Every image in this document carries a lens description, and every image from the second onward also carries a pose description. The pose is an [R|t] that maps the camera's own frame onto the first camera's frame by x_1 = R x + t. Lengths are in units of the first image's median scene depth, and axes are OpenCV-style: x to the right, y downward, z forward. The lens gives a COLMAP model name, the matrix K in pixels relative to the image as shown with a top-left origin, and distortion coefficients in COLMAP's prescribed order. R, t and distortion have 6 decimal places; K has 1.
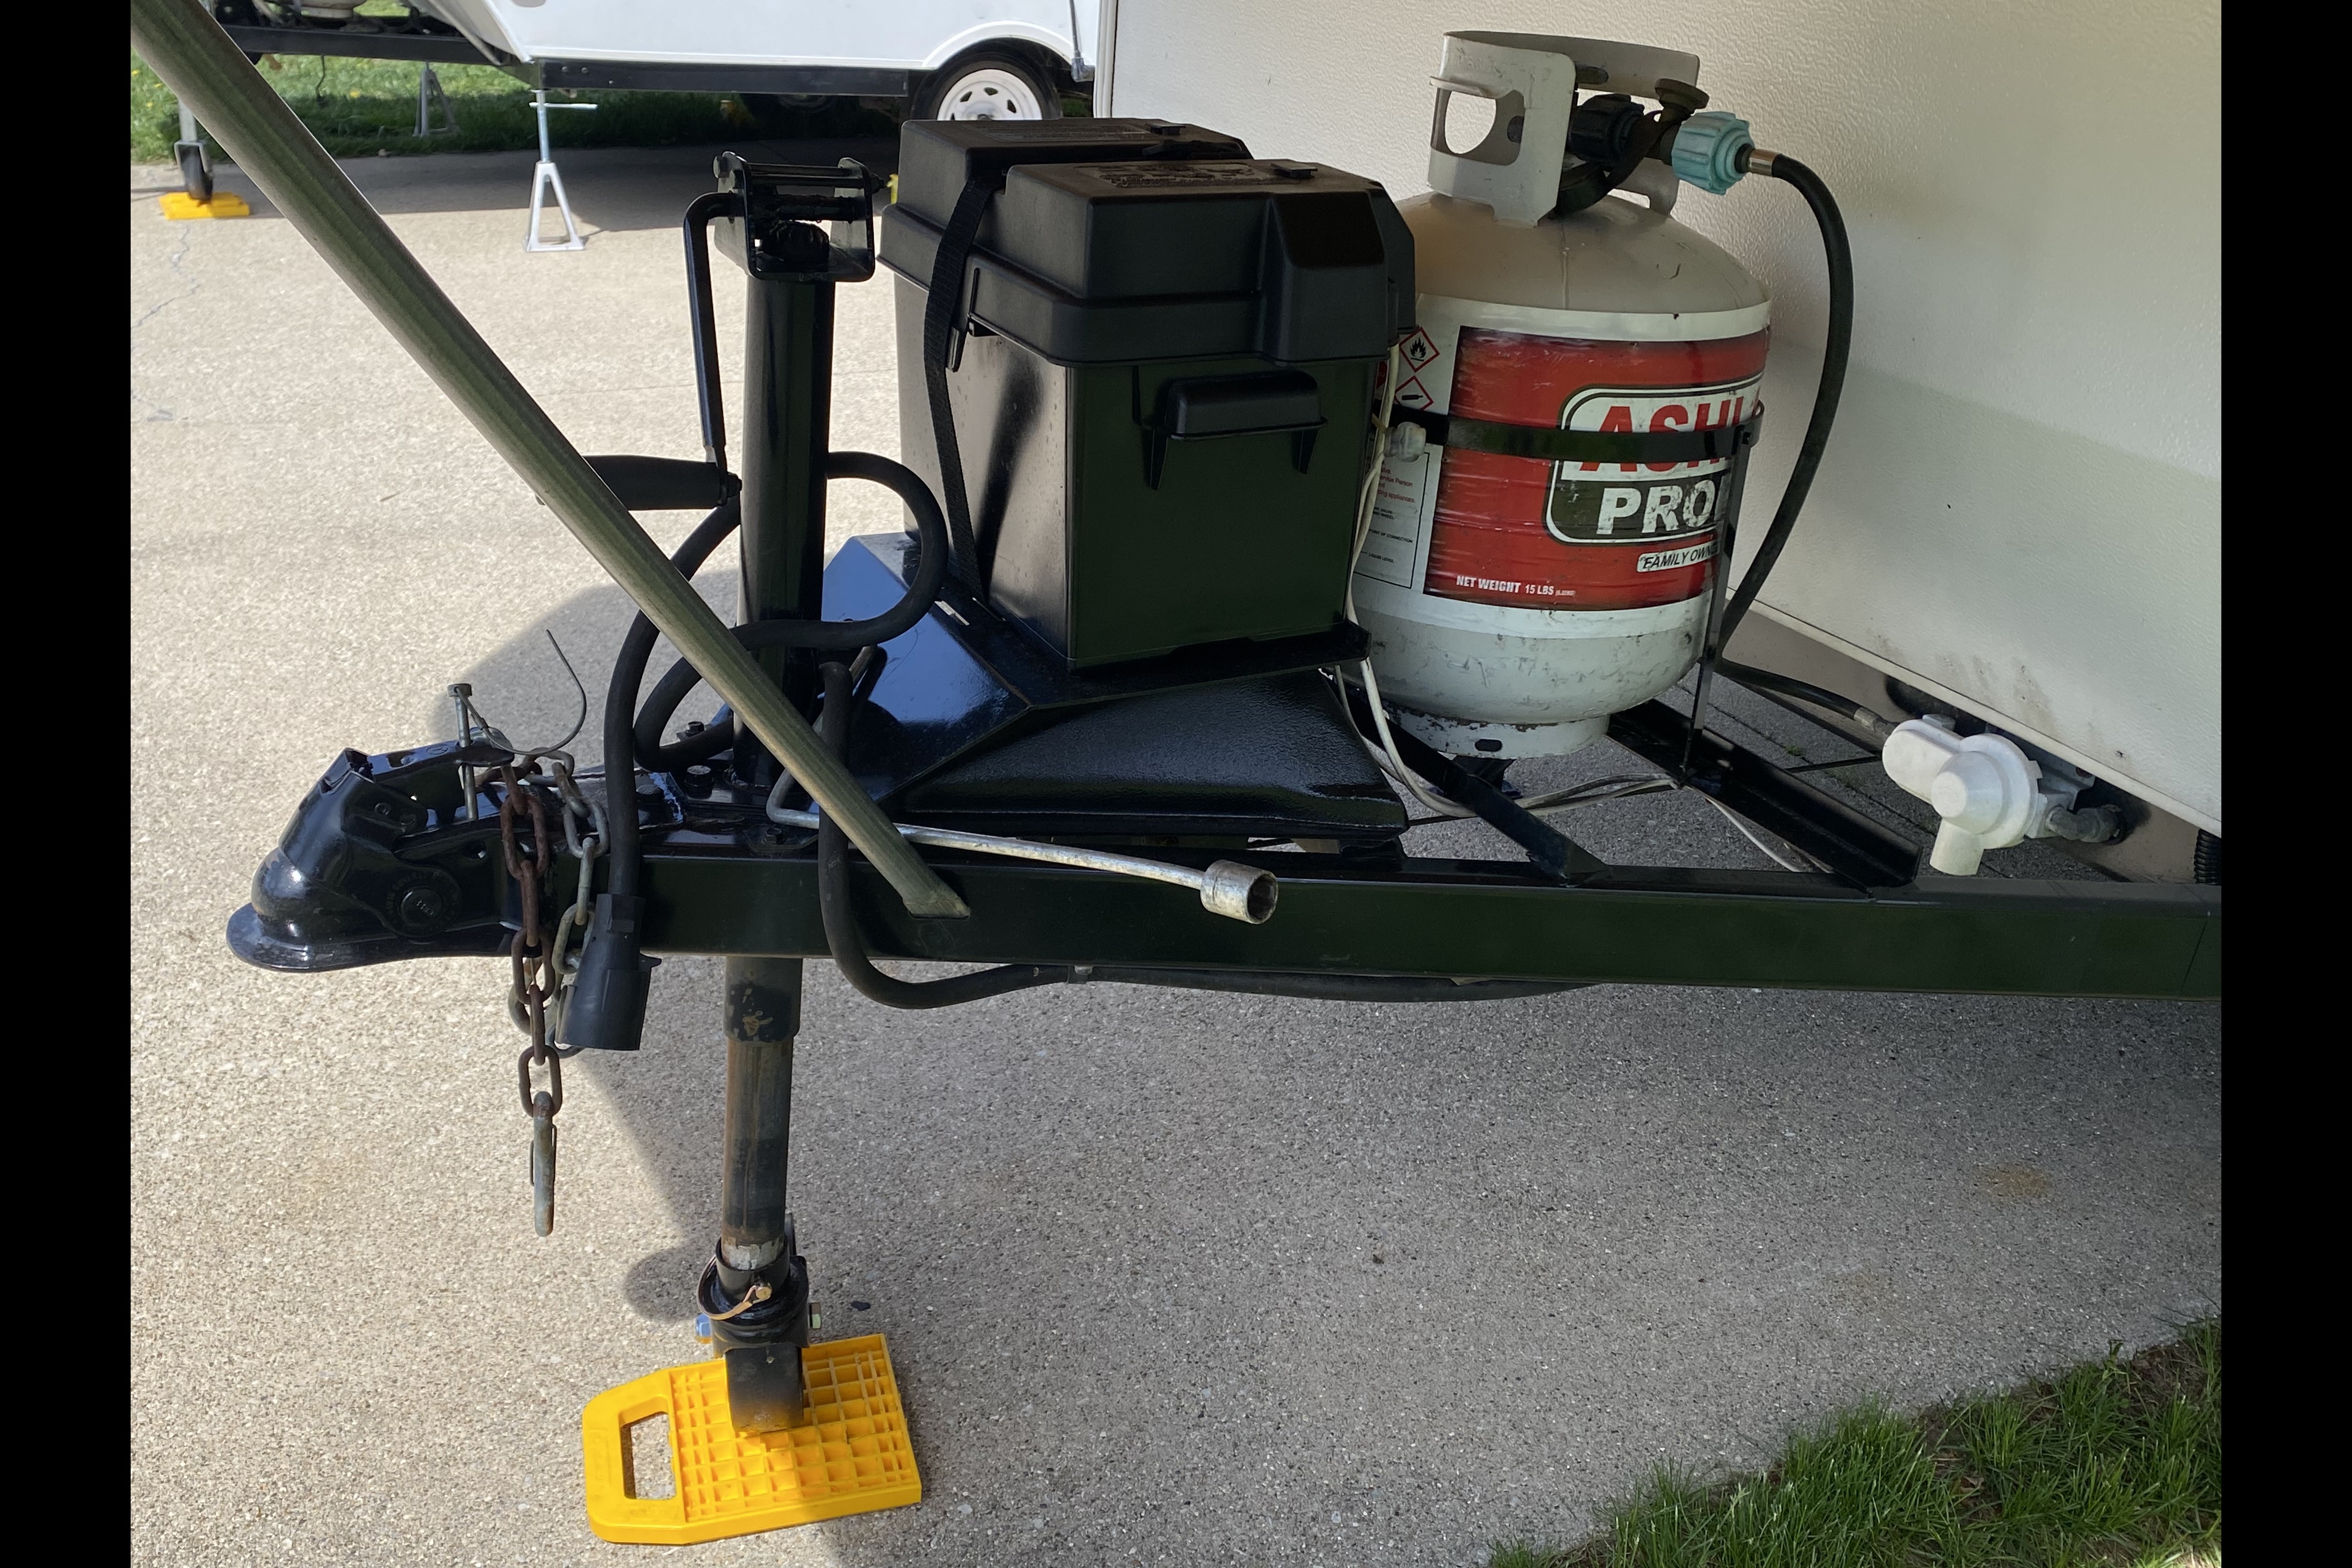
lens RADIAL K [[2307.7, 0, 1182.9], [0, 2307.7, 783.5], [0, 0, 1]] dist [0.067838, 0.000000]
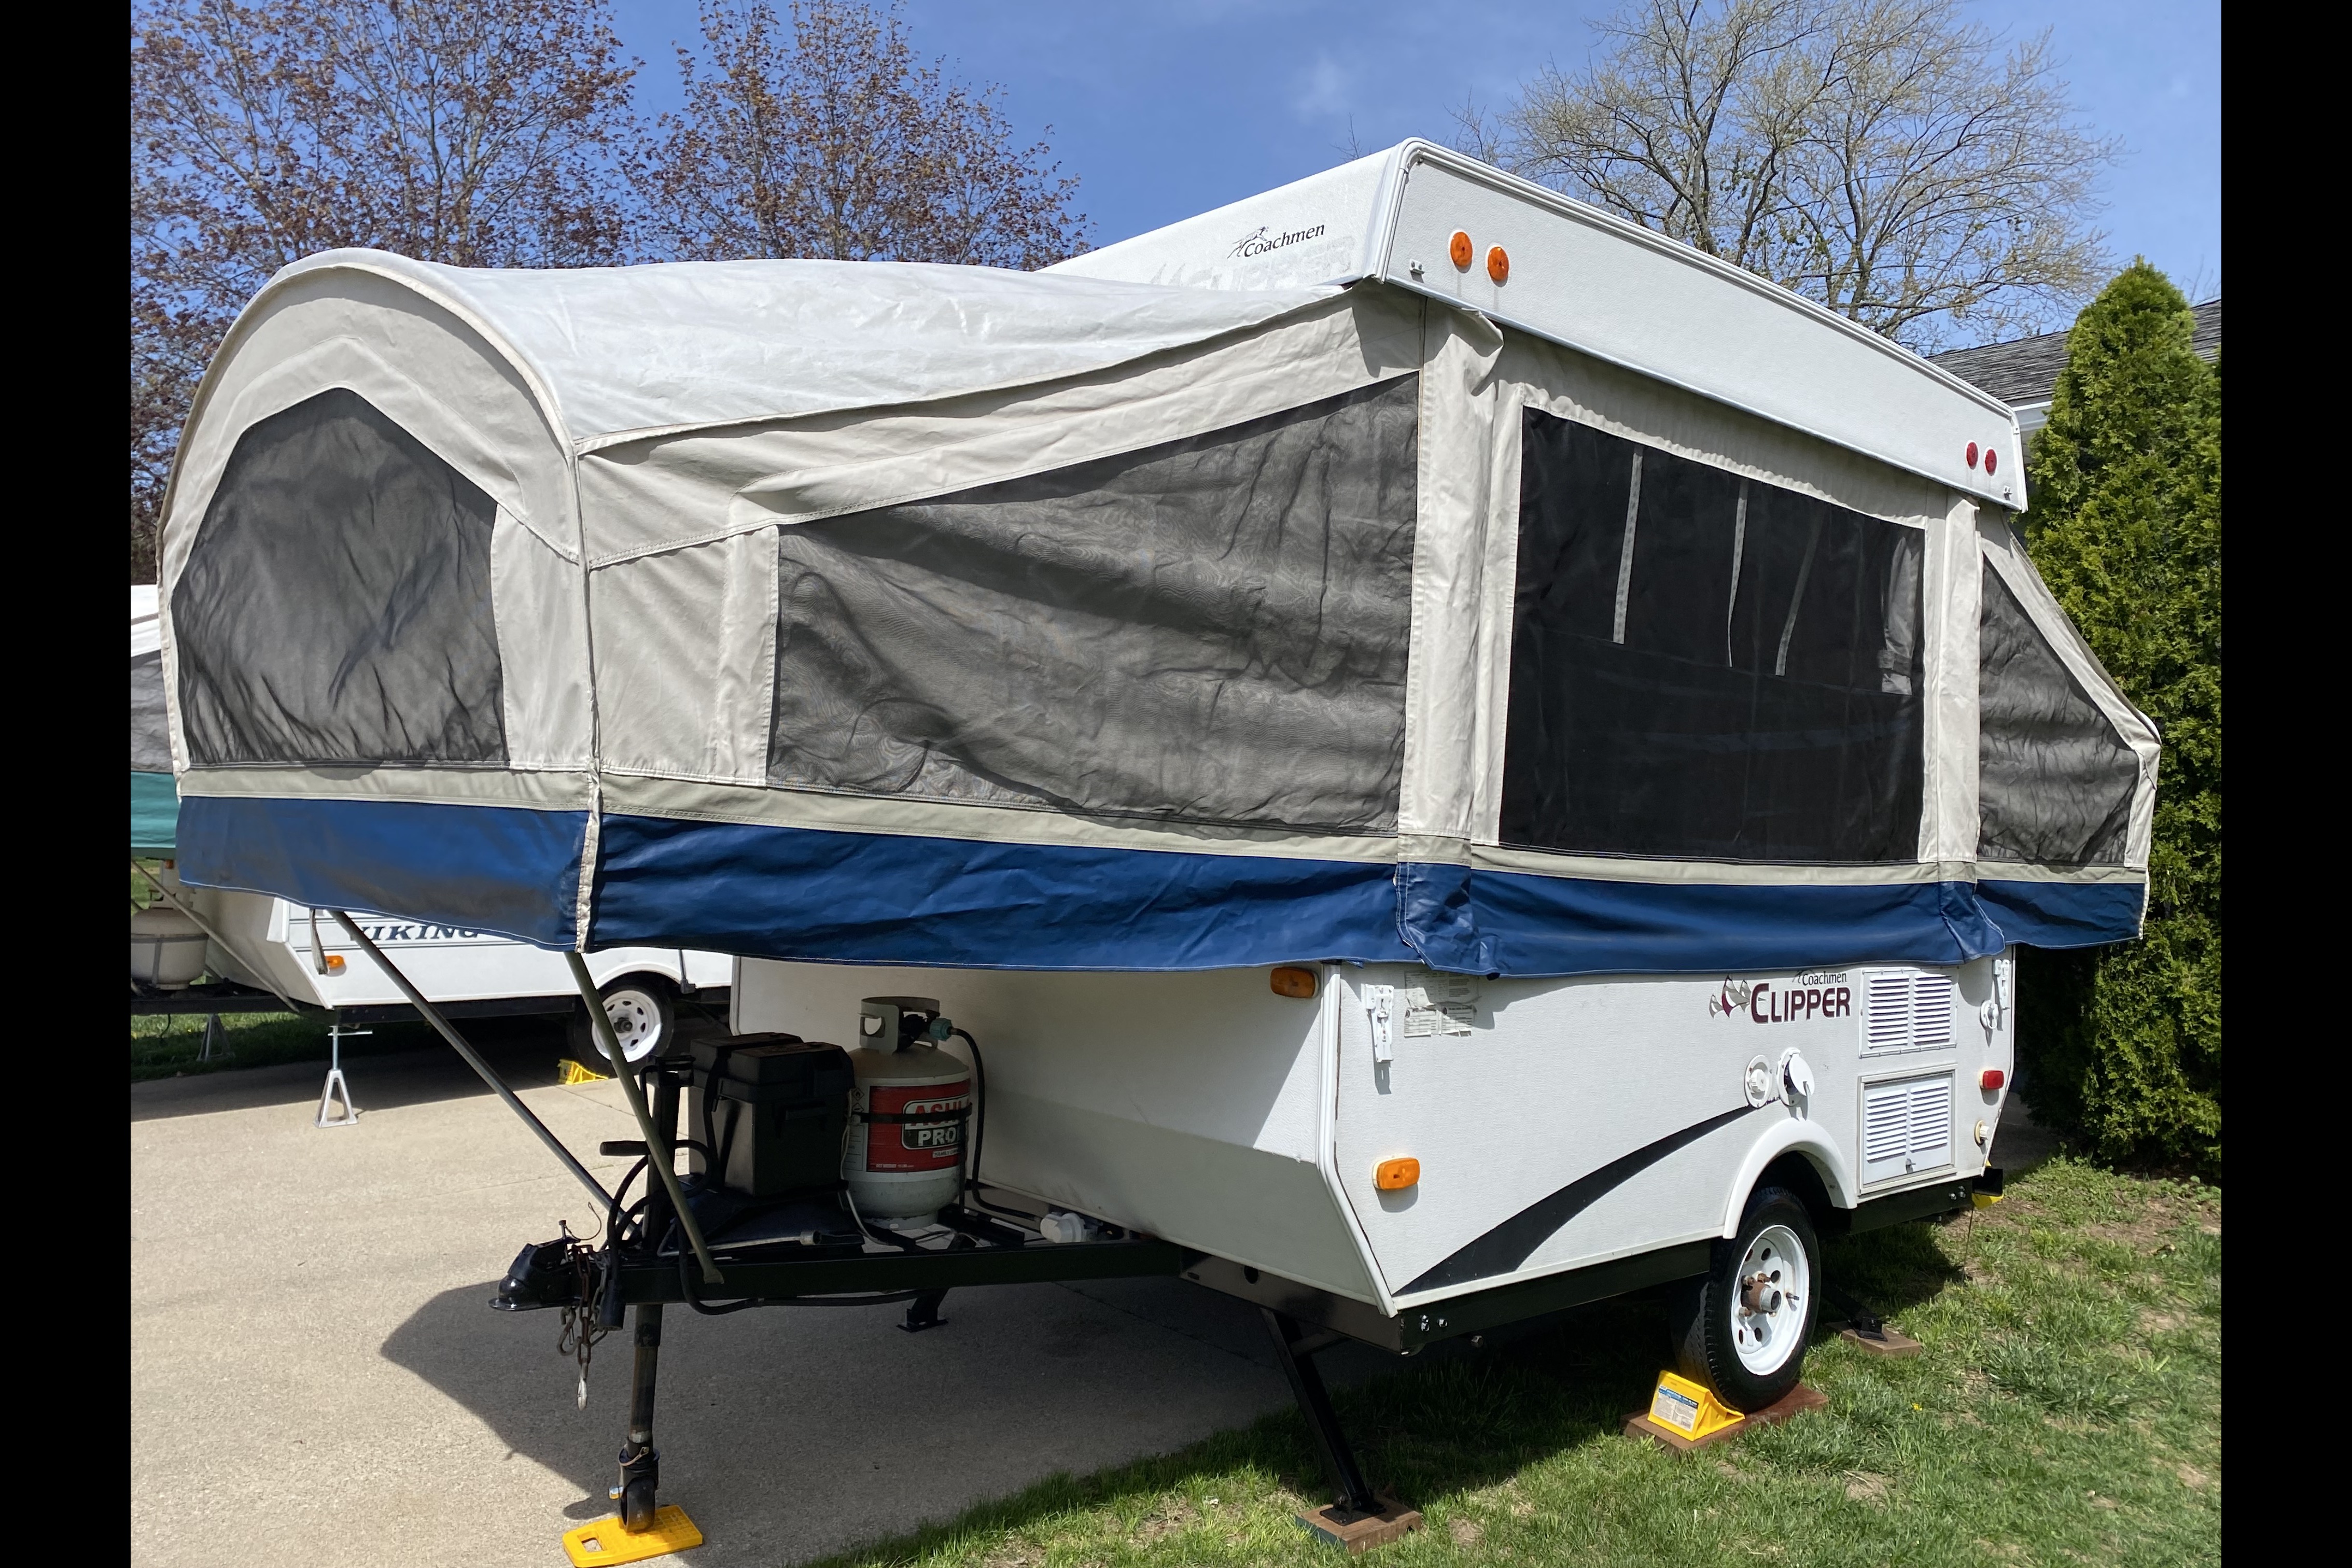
lens RADIAL K [[1598.7, 0, 1182.5], [0, 1598.7, 770.3], [0, 0, 1]] dist [-0.006238, -0.005270]
pose [[0.962822, -0.036154, 0.267707, -0.044739], [0.140690, 0.913104, -0.382684, 0.319201], [-0.230609, 0.406120, 0.884243, -1.272558]]
